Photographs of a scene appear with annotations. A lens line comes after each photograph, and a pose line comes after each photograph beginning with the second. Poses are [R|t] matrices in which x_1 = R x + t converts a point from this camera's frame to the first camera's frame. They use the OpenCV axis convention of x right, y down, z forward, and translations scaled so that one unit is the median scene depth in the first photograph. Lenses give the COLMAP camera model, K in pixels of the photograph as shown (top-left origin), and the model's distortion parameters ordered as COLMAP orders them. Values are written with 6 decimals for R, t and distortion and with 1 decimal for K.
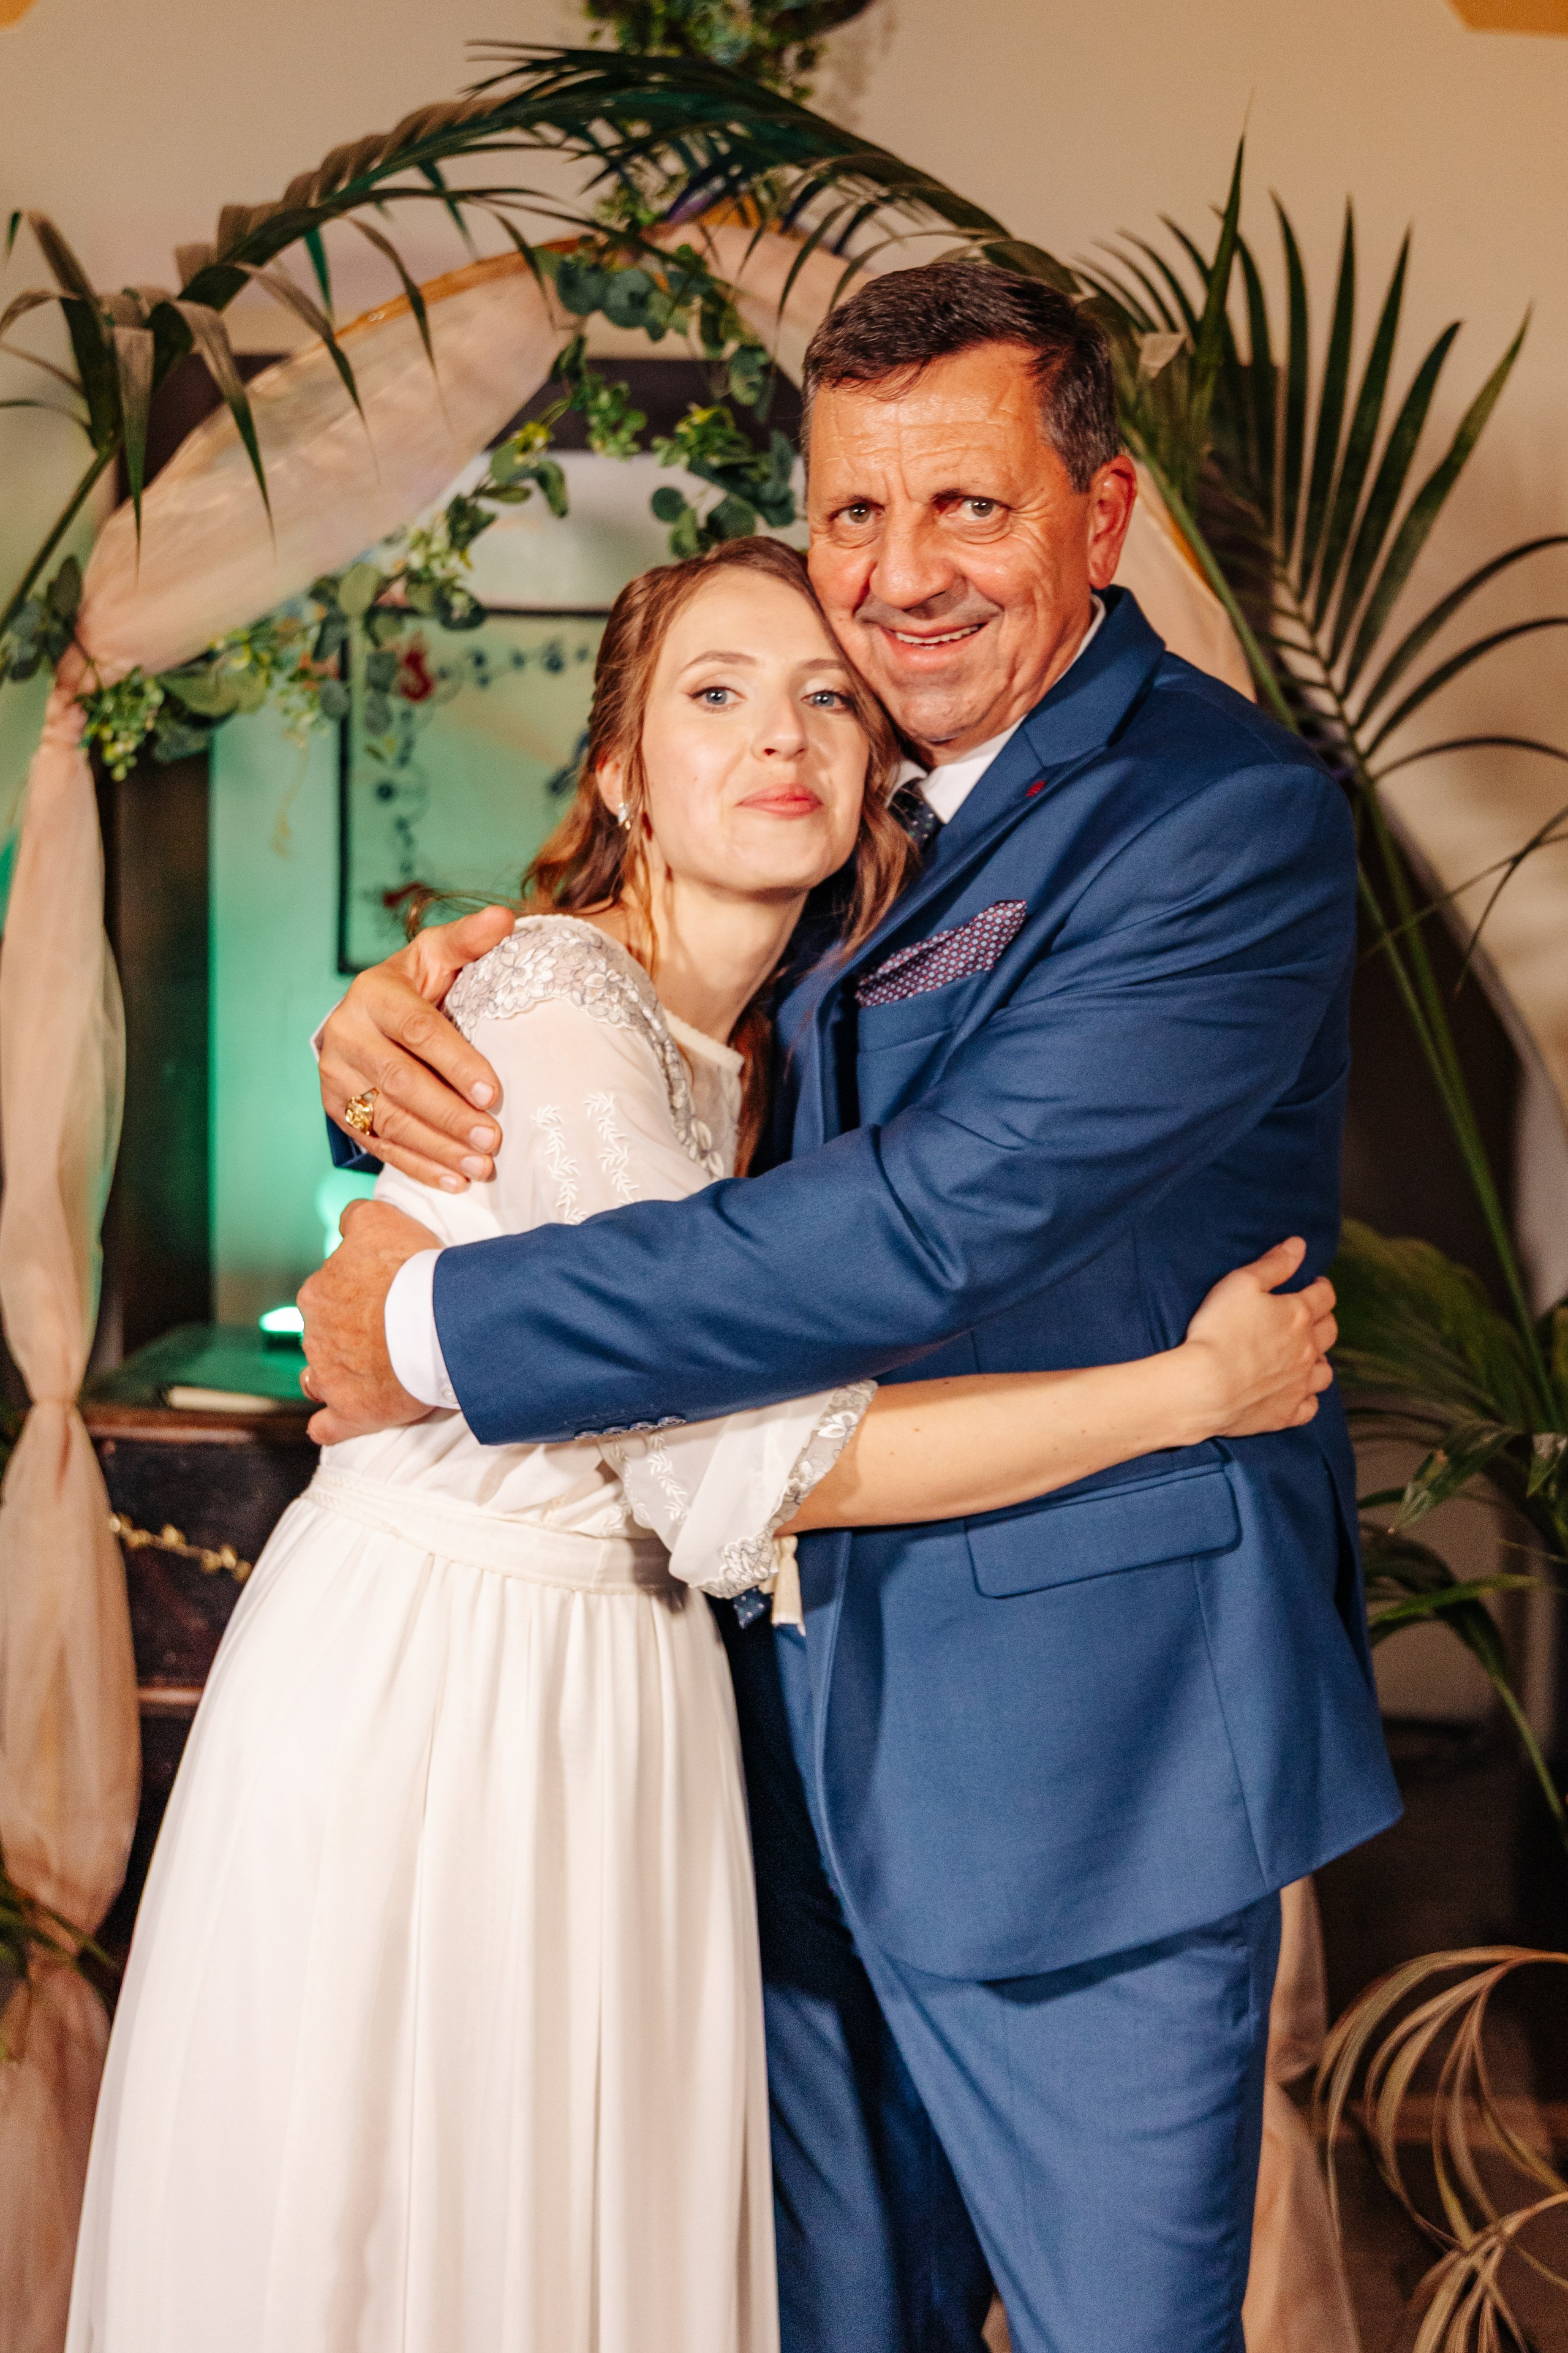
lens RADIAL K [[2972.1, 0, 842.2], [0, 2972.1, 1038.9], [0, 0, 1]] dist [0.002396, -0.028945]
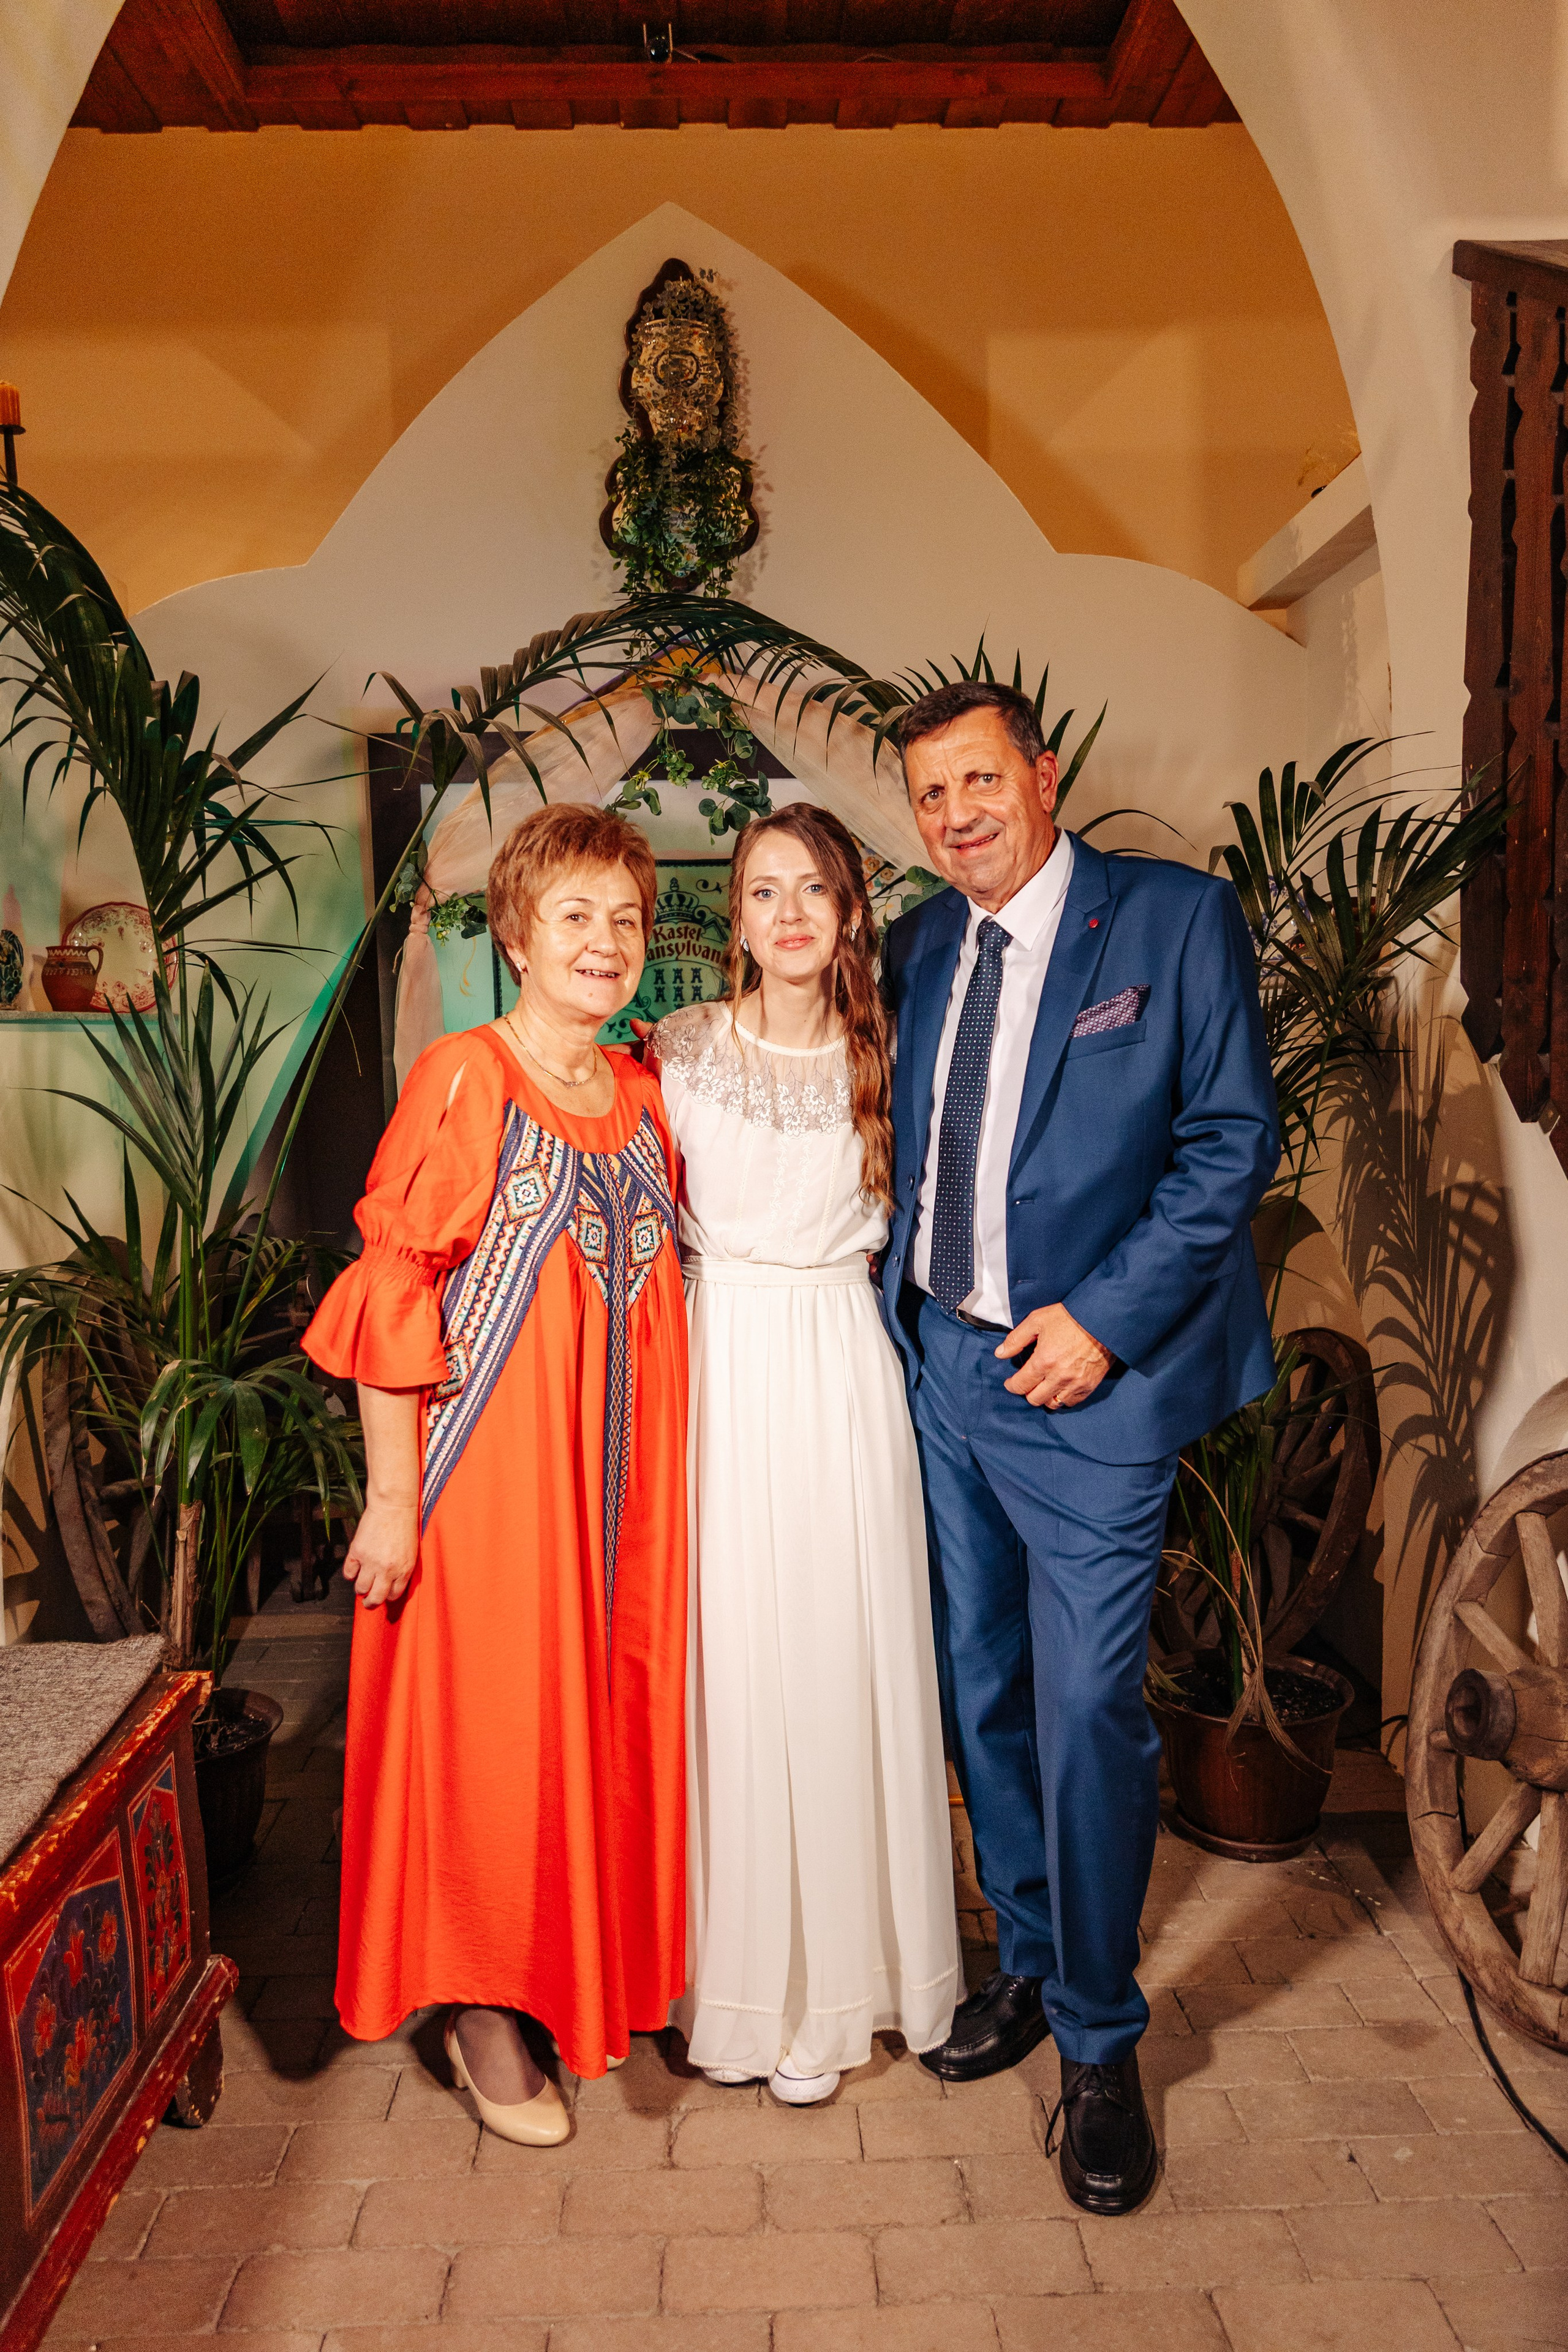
lens RADIAL K [[1777.8, 0, 787.2], [0, 1777.8, 1179.8], [0, 0, 1]] dist [-0.005796, -0.000844]
pose [[0.996785, -0.043910, 0.067019, -0.098381], [0.041585, 0.998497, 0.035707, 0.040934], [-0.068486, -0.032806, 0.997113, -0.267588]]
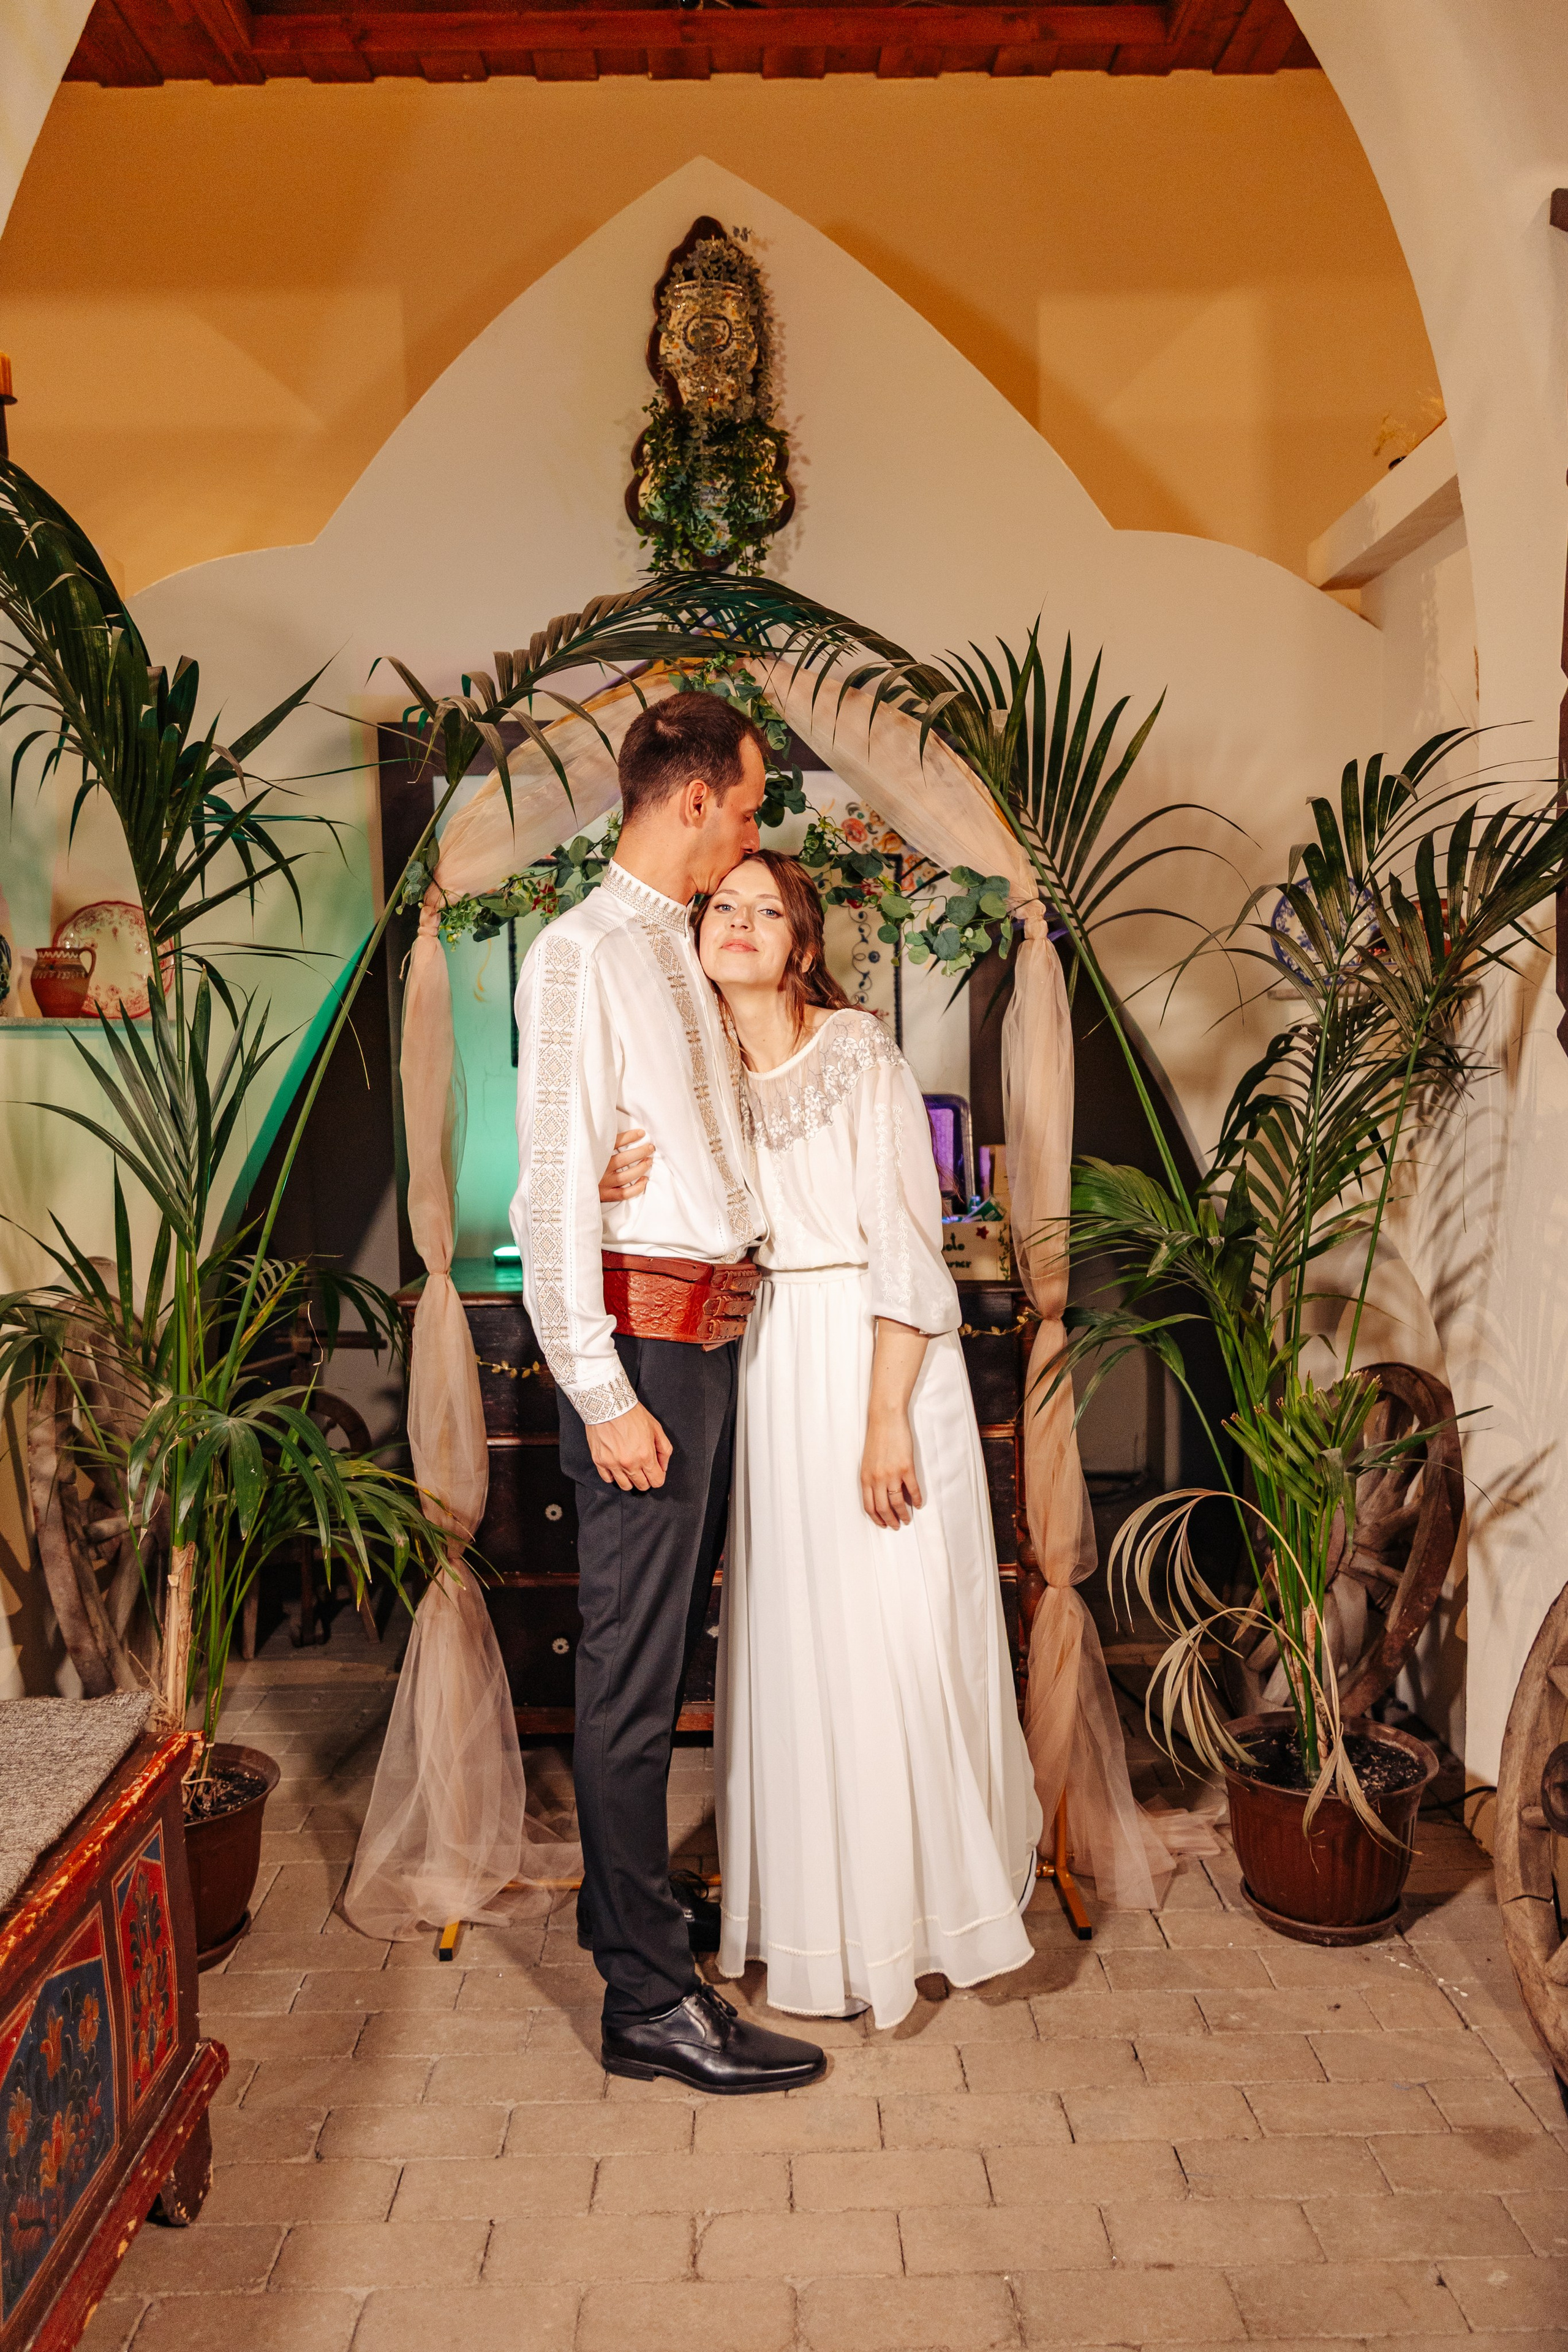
lens RADIAL K [[1881.4, 0, 779.8], [0, 1881.4, 1178.0], [0, 0, 1]] dist [0.005812, -0.010417]
pose [[0.998101, -0.038541, 0.048043, -0.101930], [0.037289, 0.998948, 0.026683, 0.035926], [-0.049021, -0.024841, 0.998489, -0.248658]]
